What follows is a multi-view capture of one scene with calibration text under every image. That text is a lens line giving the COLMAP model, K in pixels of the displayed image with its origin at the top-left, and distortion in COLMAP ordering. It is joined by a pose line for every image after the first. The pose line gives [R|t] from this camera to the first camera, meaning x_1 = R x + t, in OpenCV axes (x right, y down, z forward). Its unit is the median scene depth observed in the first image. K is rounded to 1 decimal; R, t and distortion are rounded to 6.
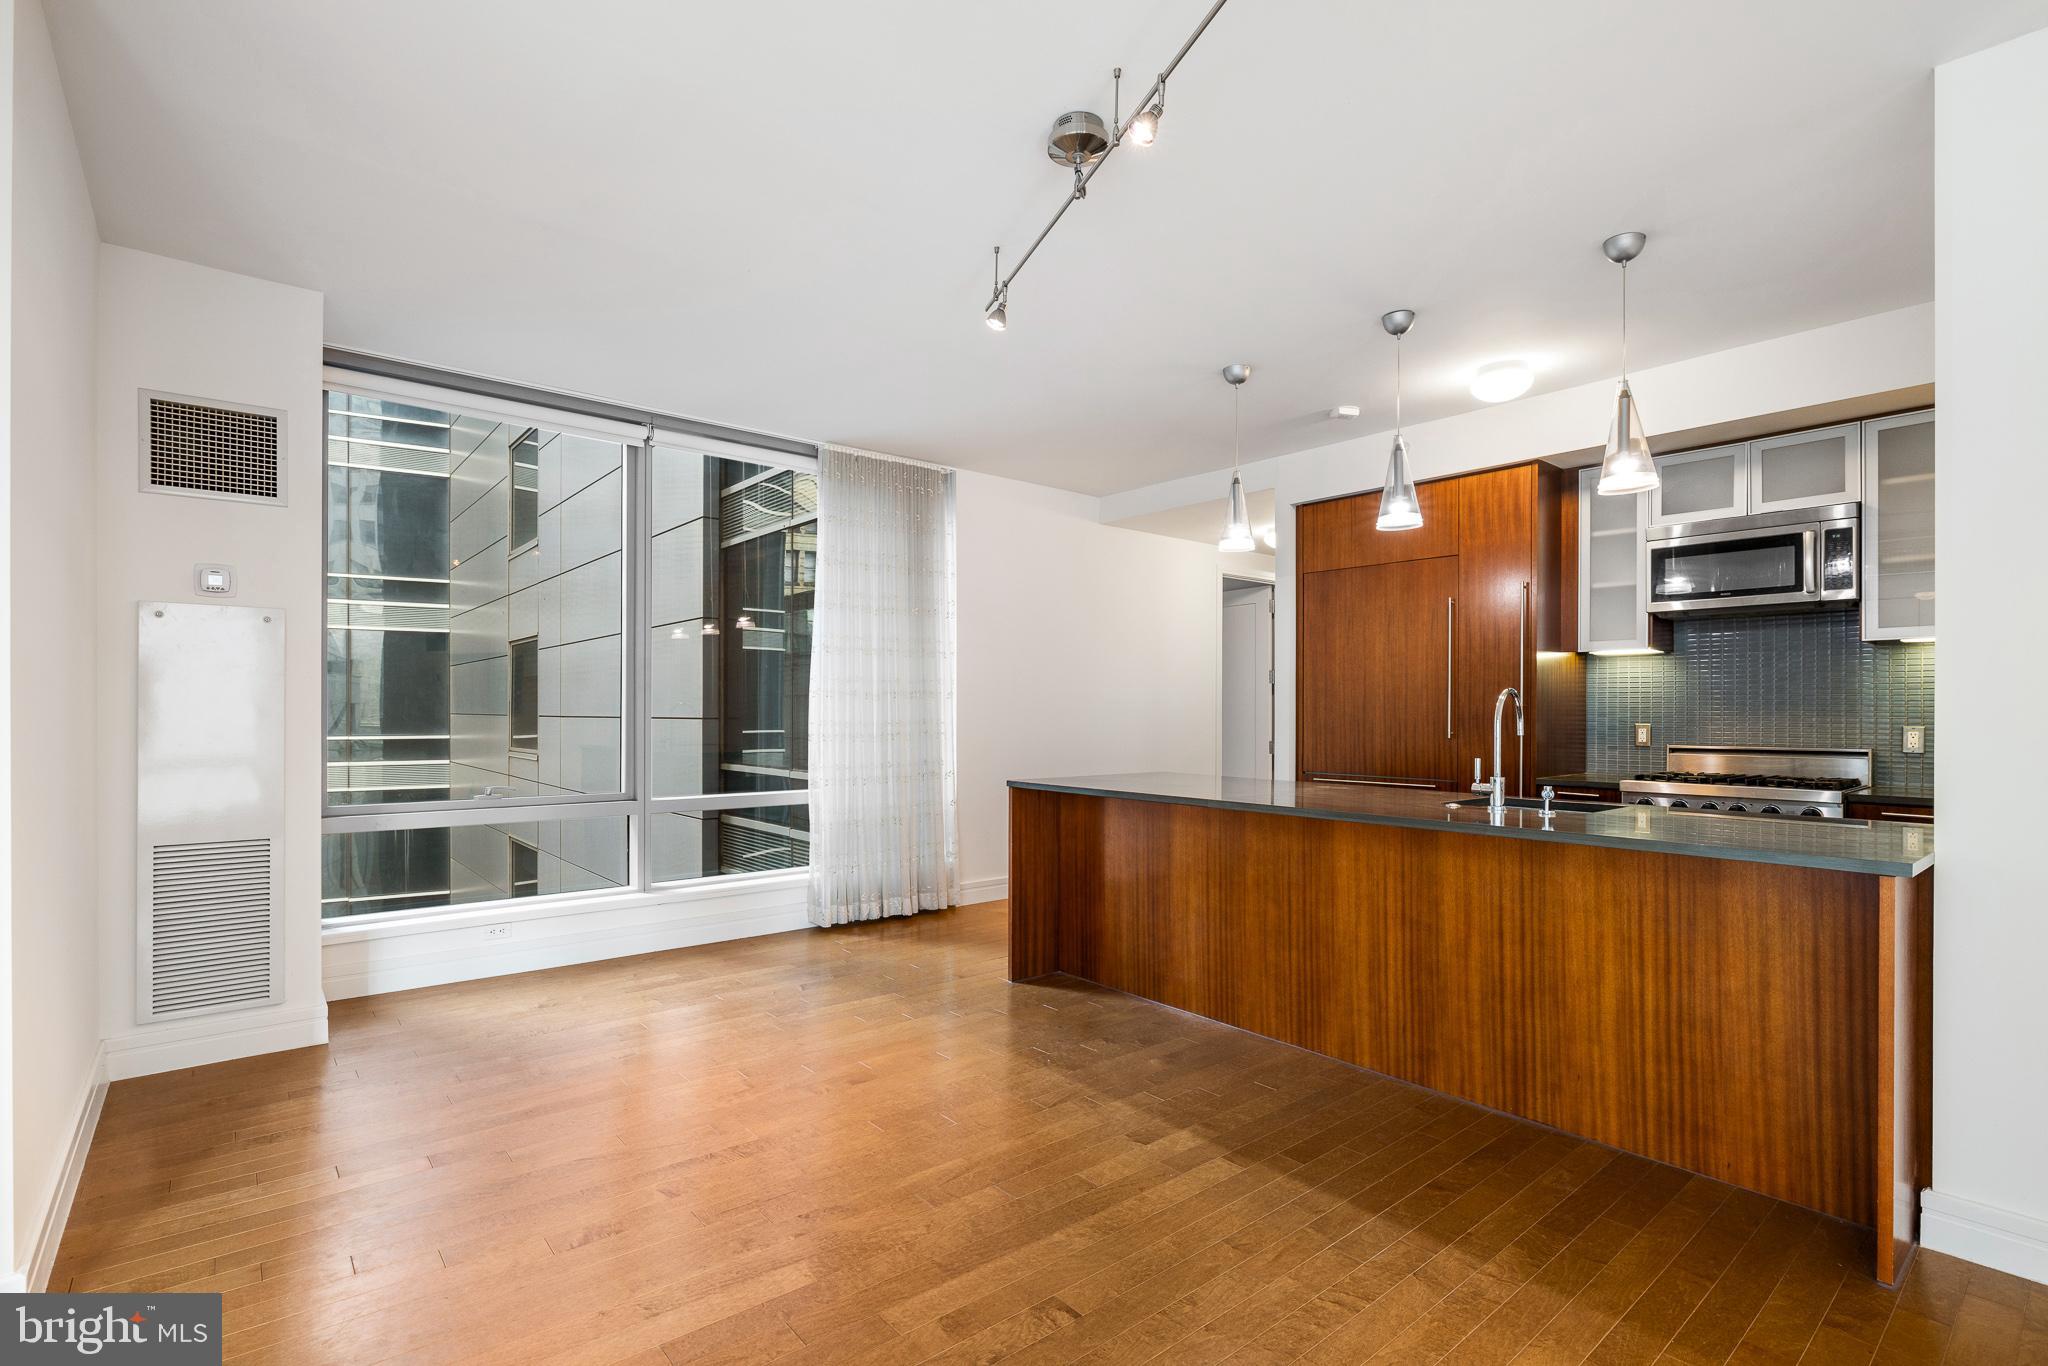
lens RADIAL K [[1006.9, 0, 1024.1], [0, 1006.9, 710.1], [0, 0, 1]] dist [-0.000818, -0.000268]
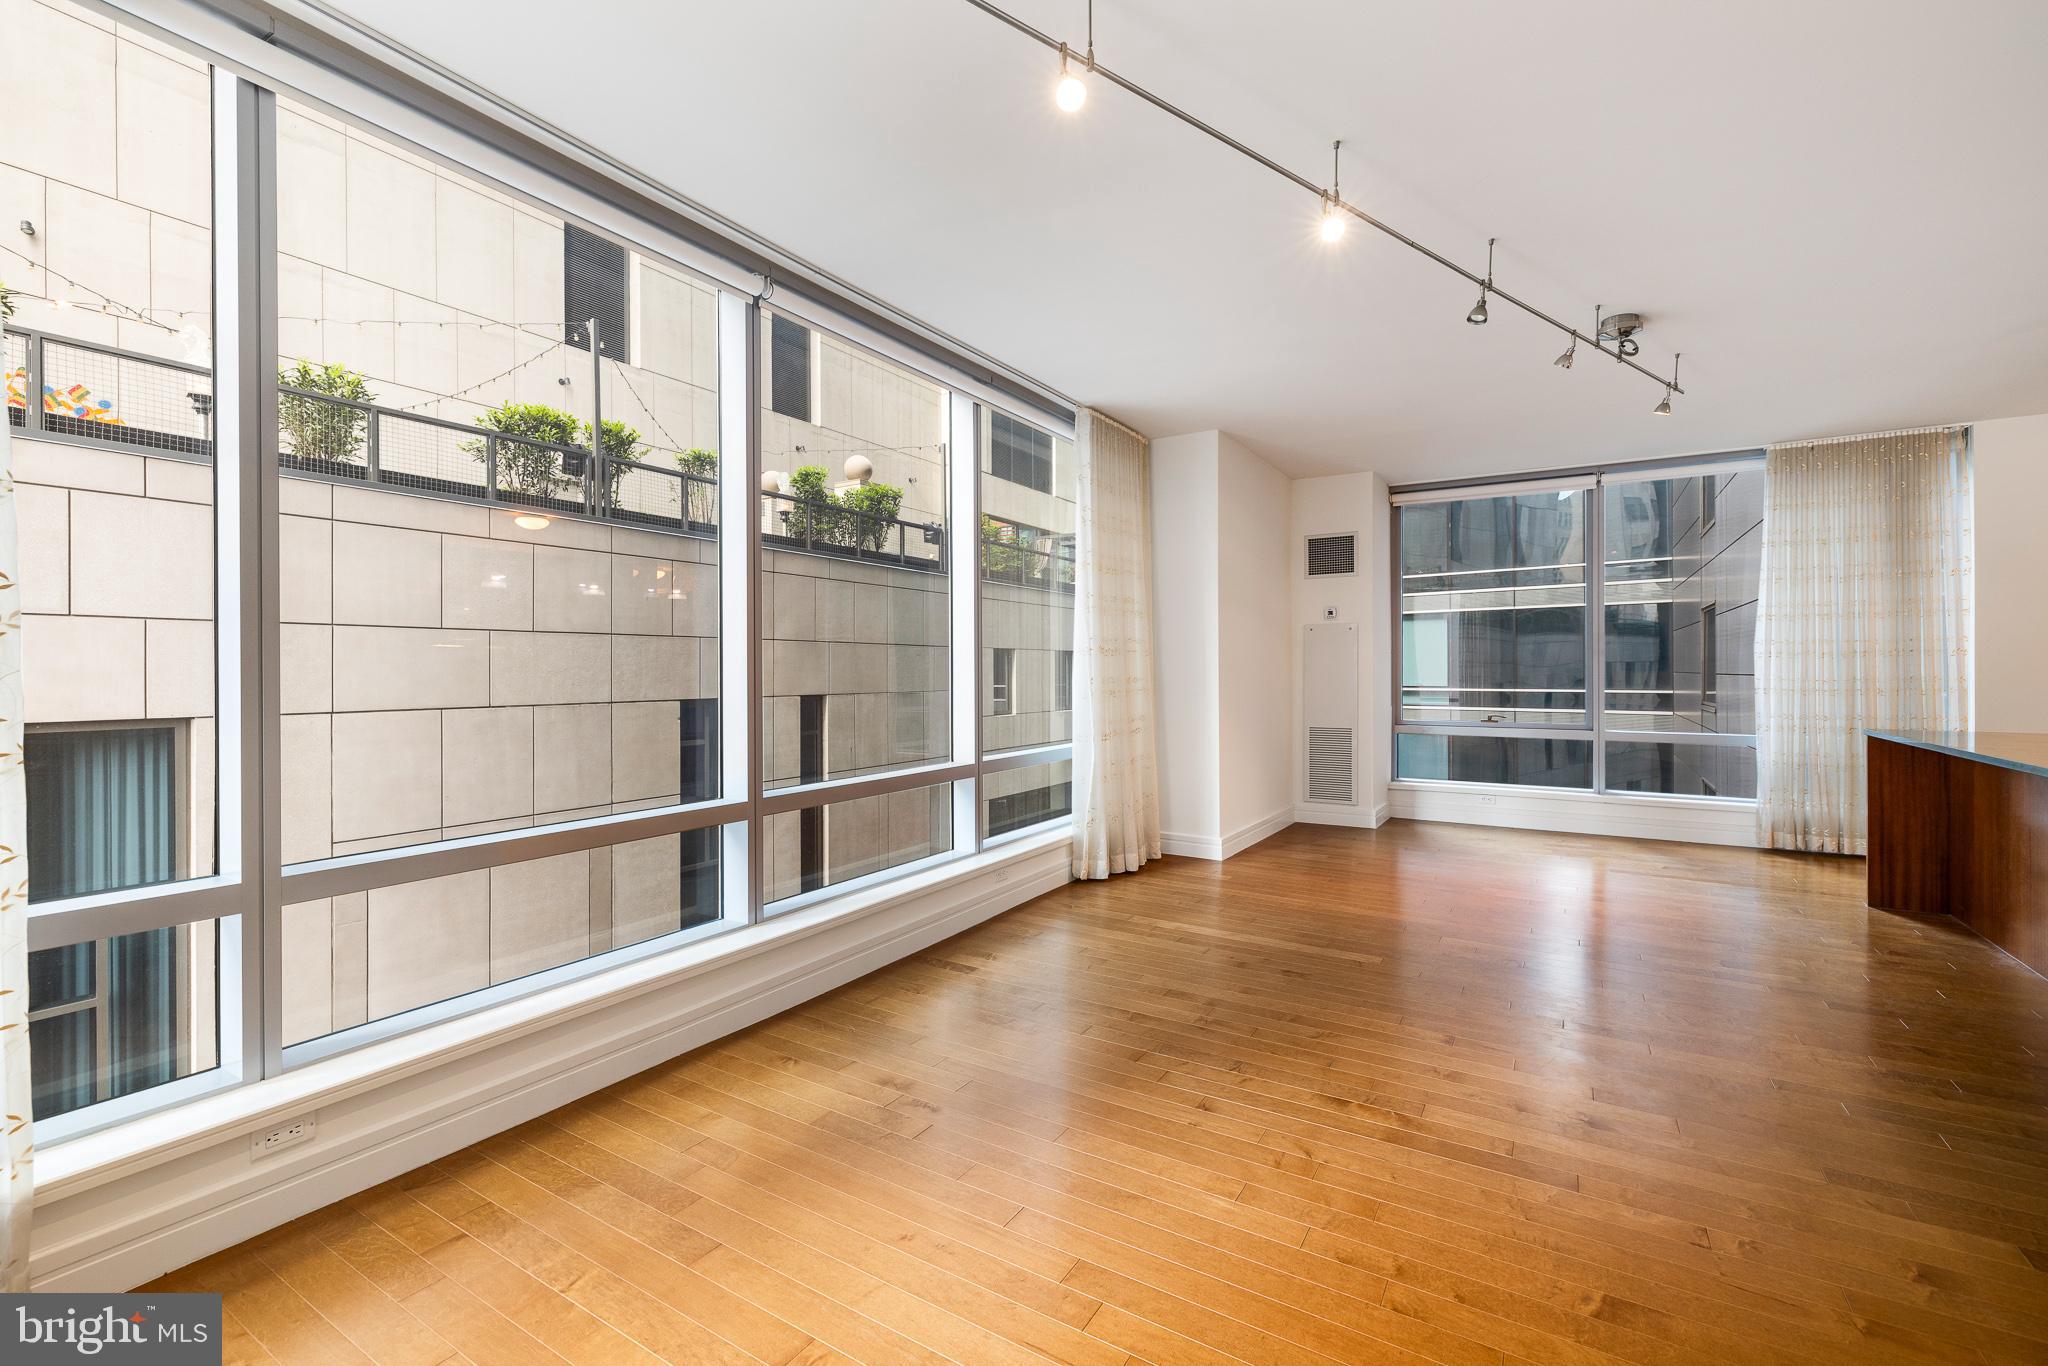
lens RADIAL K [[864.3, 0, 1017.0], [0, 864.3, 651.7], [0, 0, 1]] dist [0.001986, 0.000090]
pose [[0.328600, -0.023827, -0.944168, 0.527277], [0.005659, 0.999713, -0.023259, -0.000390], [0.944452, 0.002300, 0.328641, -0.204696]]
